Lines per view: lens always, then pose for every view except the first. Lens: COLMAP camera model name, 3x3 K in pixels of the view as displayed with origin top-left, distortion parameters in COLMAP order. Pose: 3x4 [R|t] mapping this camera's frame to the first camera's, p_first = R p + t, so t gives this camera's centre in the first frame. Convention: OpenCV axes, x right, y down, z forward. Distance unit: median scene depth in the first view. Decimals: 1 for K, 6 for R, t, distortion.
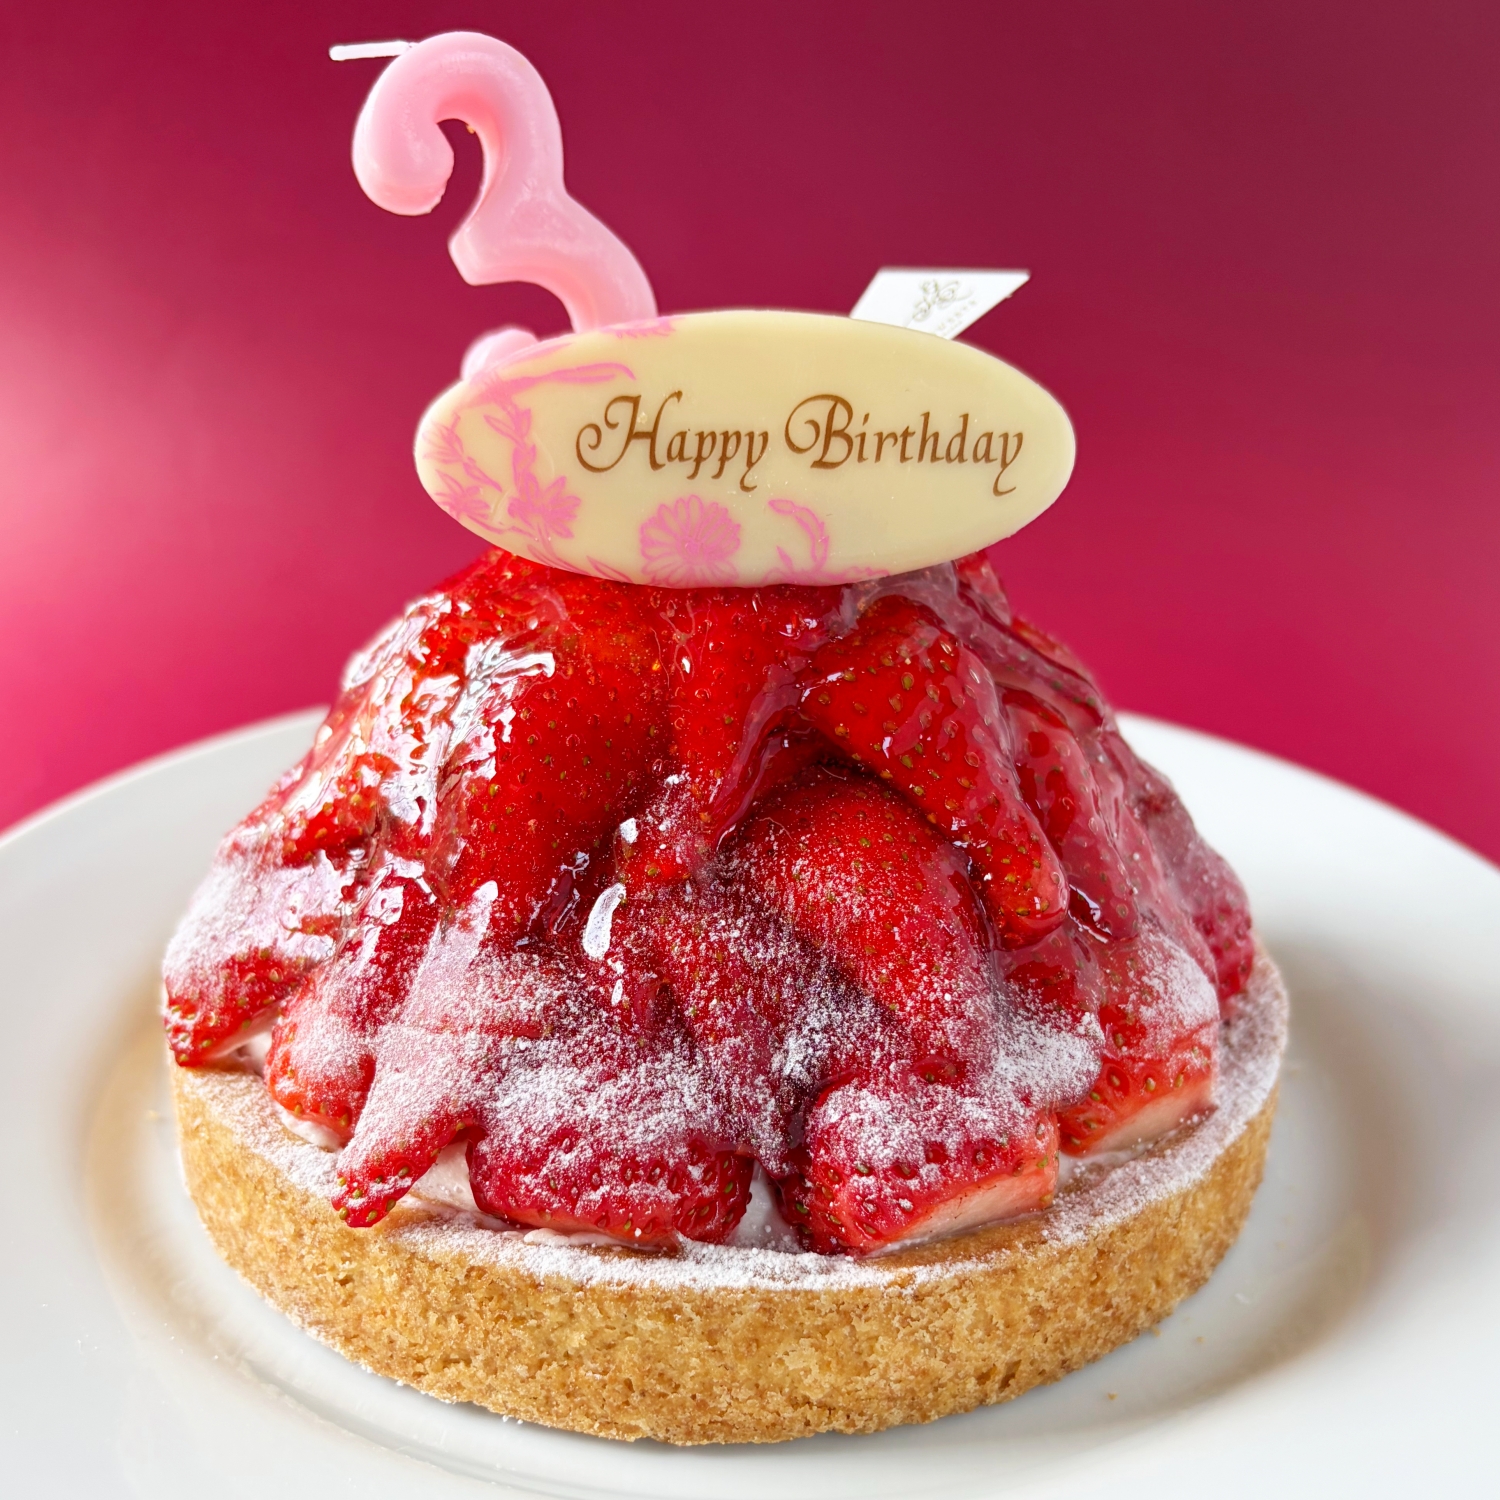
lens RADIAL K [[1700.9, 0, 743.0], [0, 1700.9, 1017.0], [0, 0, 1]] dist [0.184873, -0.669049]
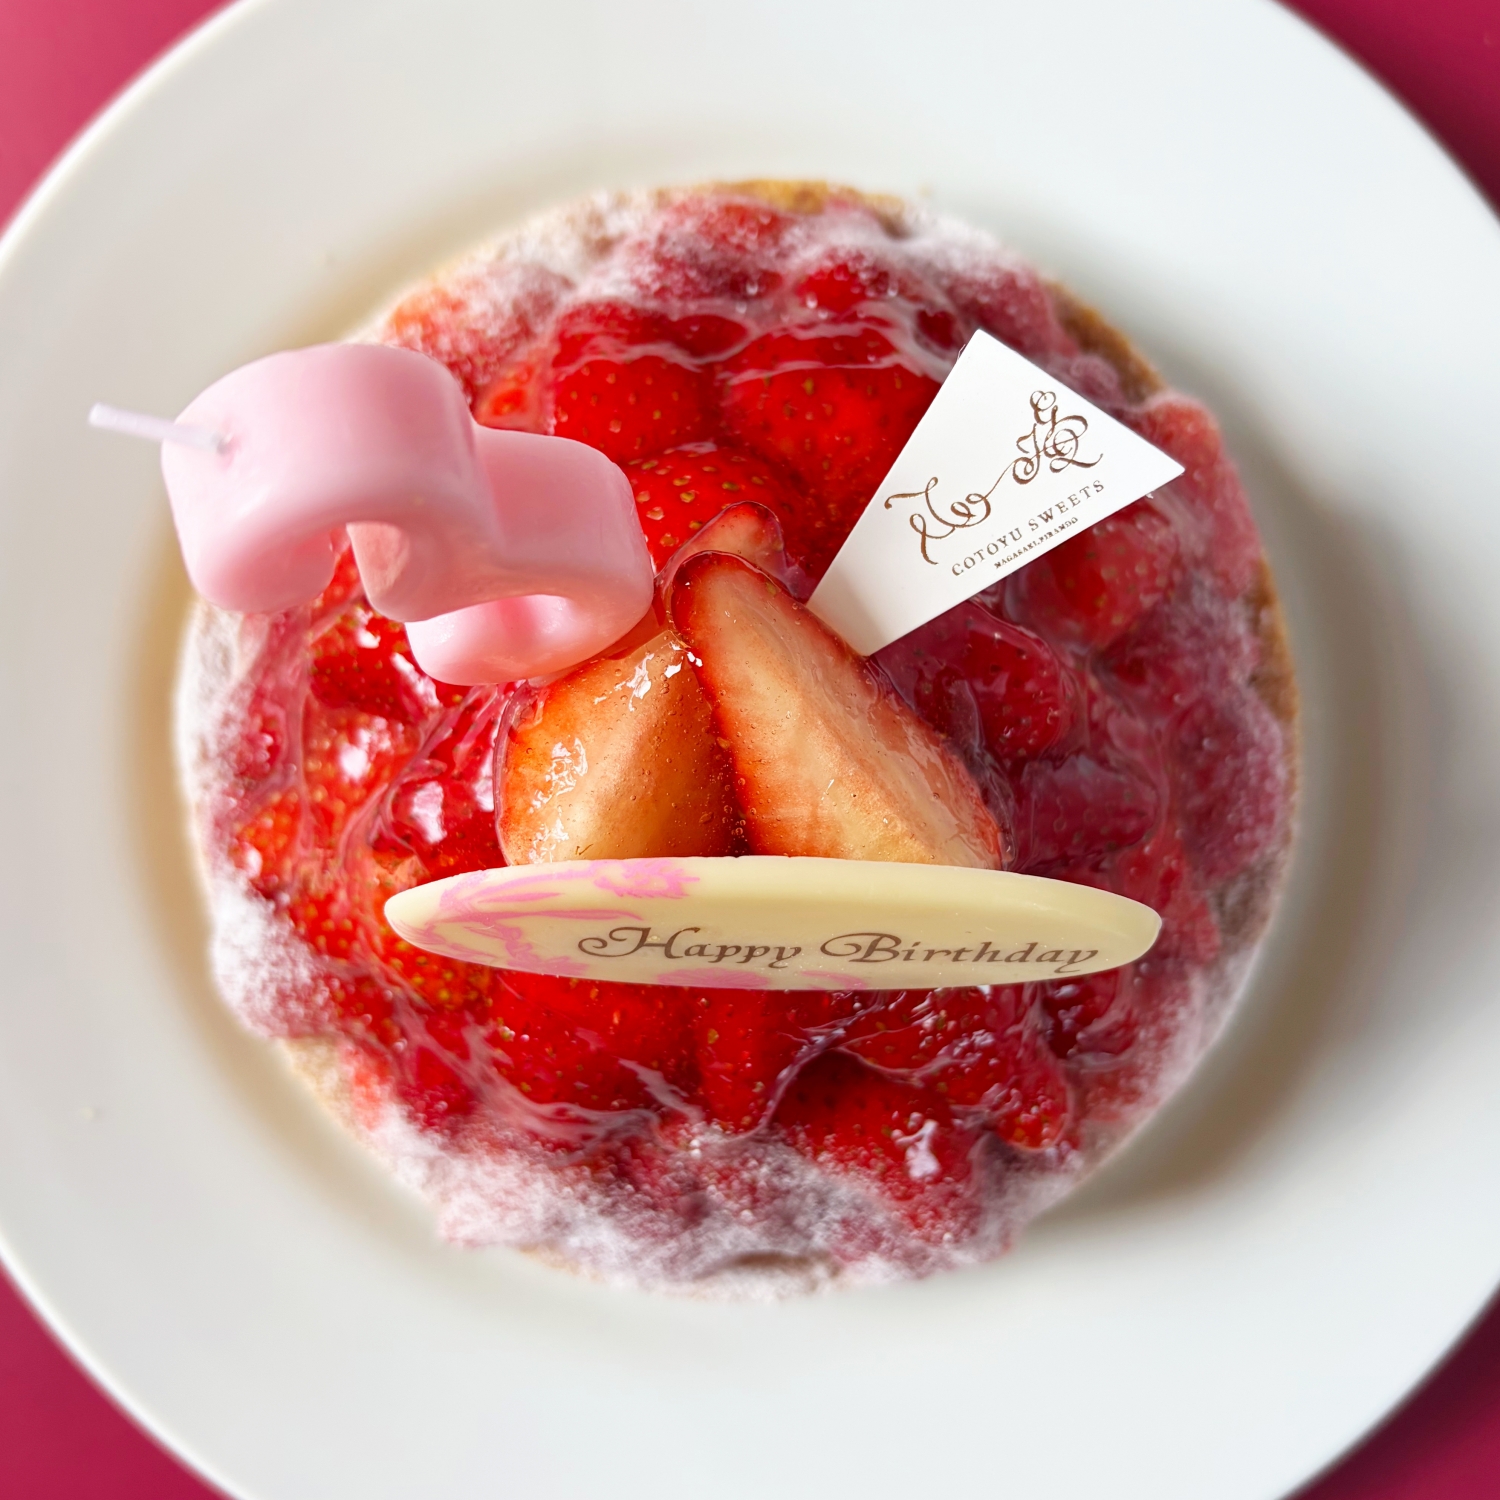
lens RADIAL K [[1658.2, 0, 770.3], [0, 1658.2, 767.5], [0, 0, 1]] dist [0.164041, -0.588857]
pose [[0.999952, -0.007455, 0.006337, -0.005656], [-0.001498, 0.523348, 0.852118, -1.123847], [-0.009669, -0.852087, 0.523311, 0.660702]]
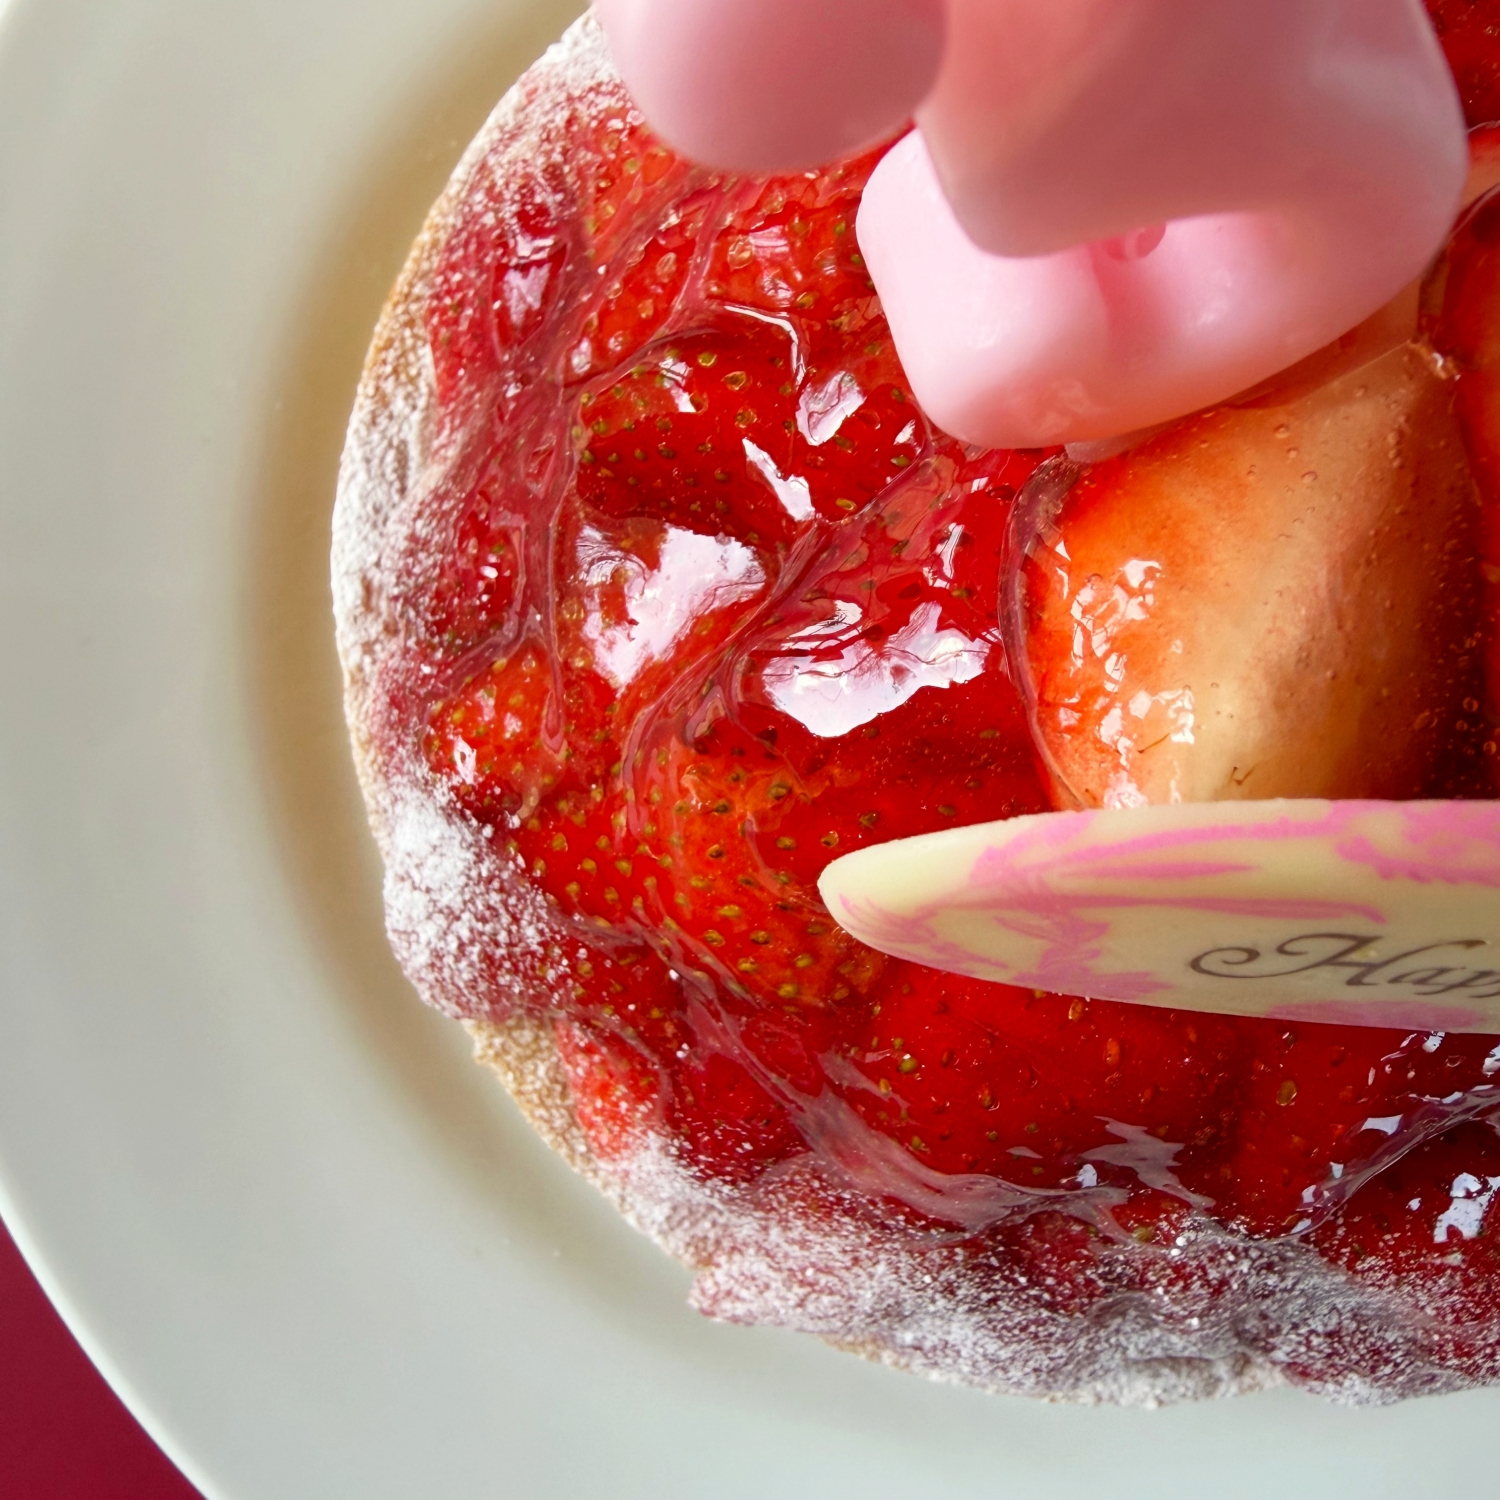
lens RADIAL K [[1574.6, 0, 750.0], [0, 1574.6, 750.0], [0, 0, 1]] dist [-0.006353, 0.002706]
pose [[0.999643, 0.026705, 0.000549, -0.220288], [-0.013327, 0.480853, 0.876700, -0.736573], [0.023148, -0.876394, 0.481038, 0.876824]]
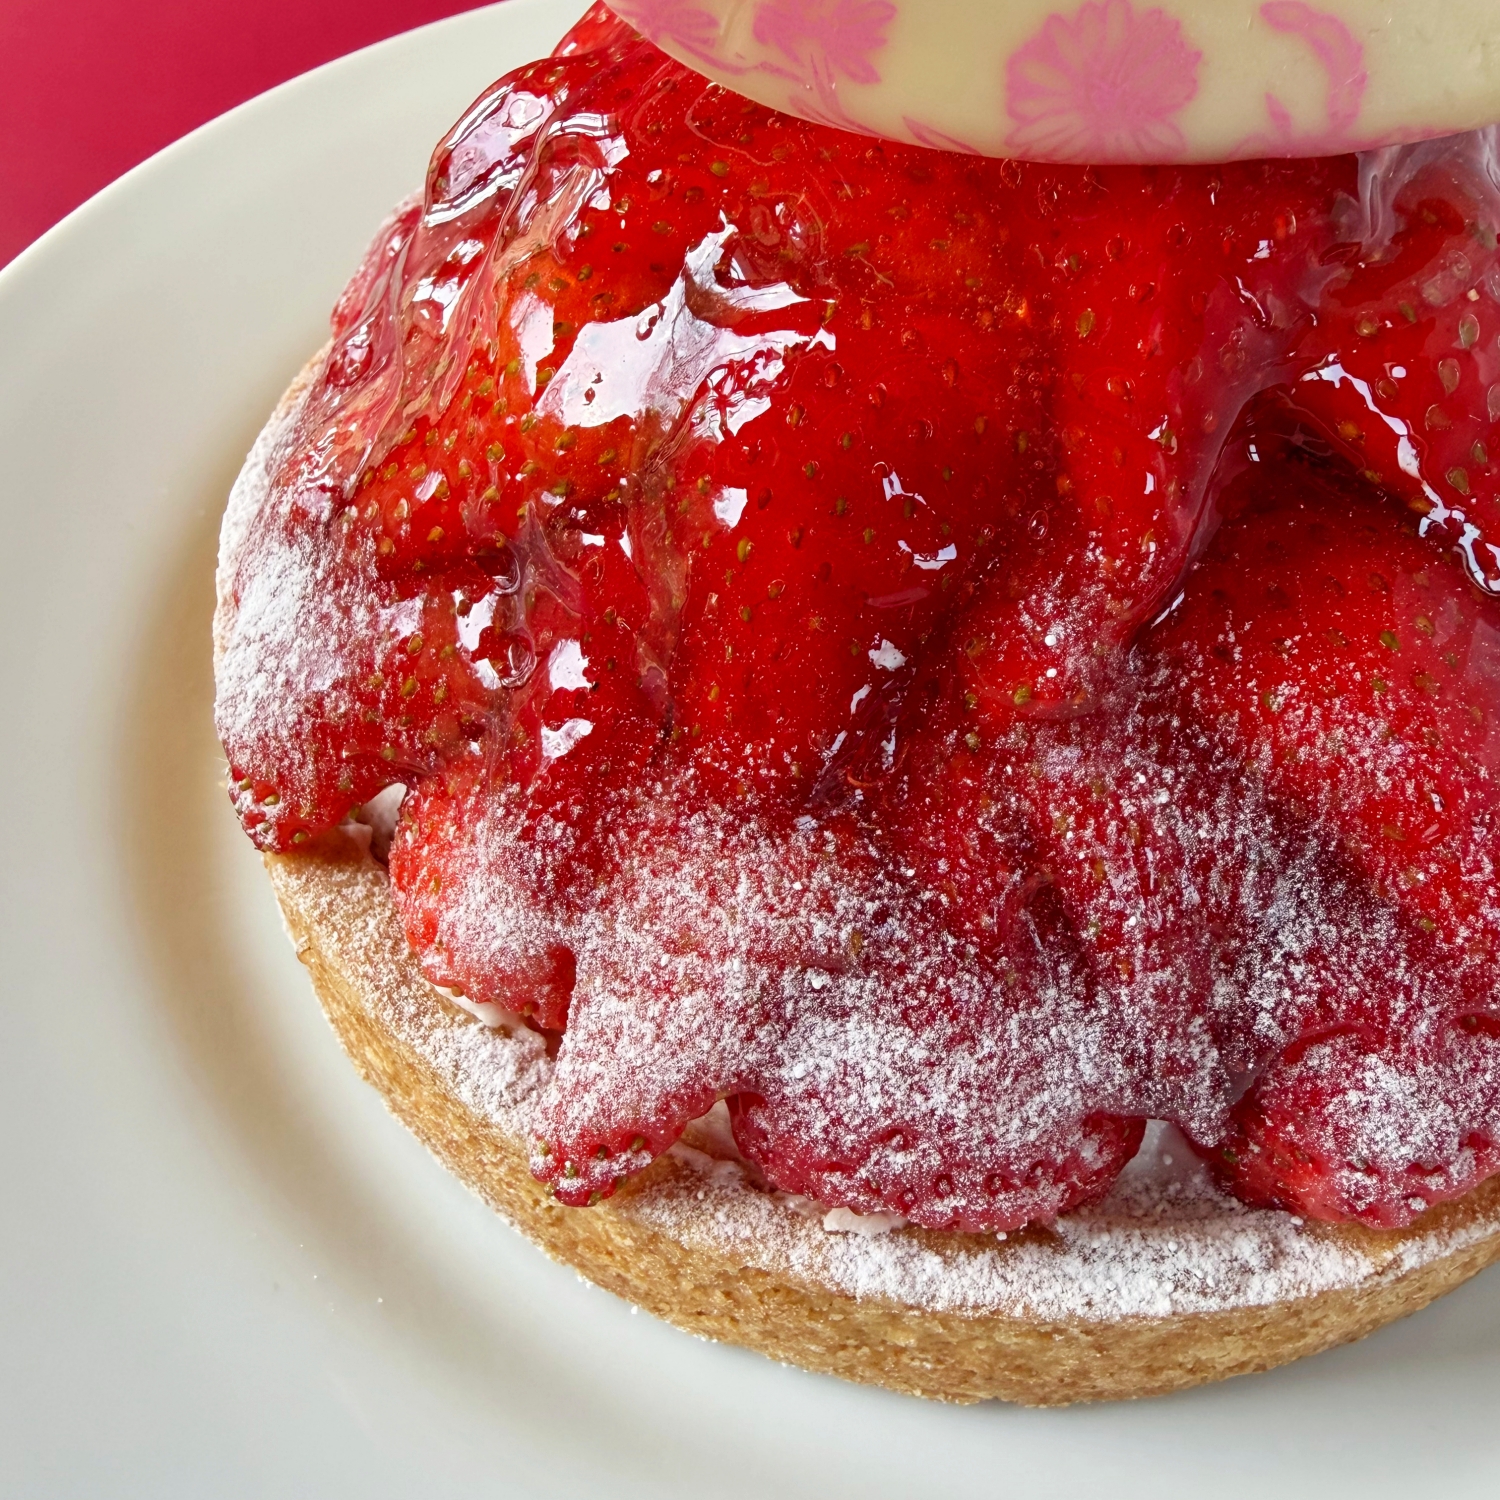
lens RADIAL K [[1579.7, 0, 758.0], [0, 1579.7, 691.0], [0, 0, 1]] dist [-0.007318, 0.000262]
pose [[0.999450, -0.033126, 0.001824, -0.148597], [0.030110, 0.928775, 0.369419, -0.297420], [-0.013931, -0.369161, 0.929261, 0.502783]]
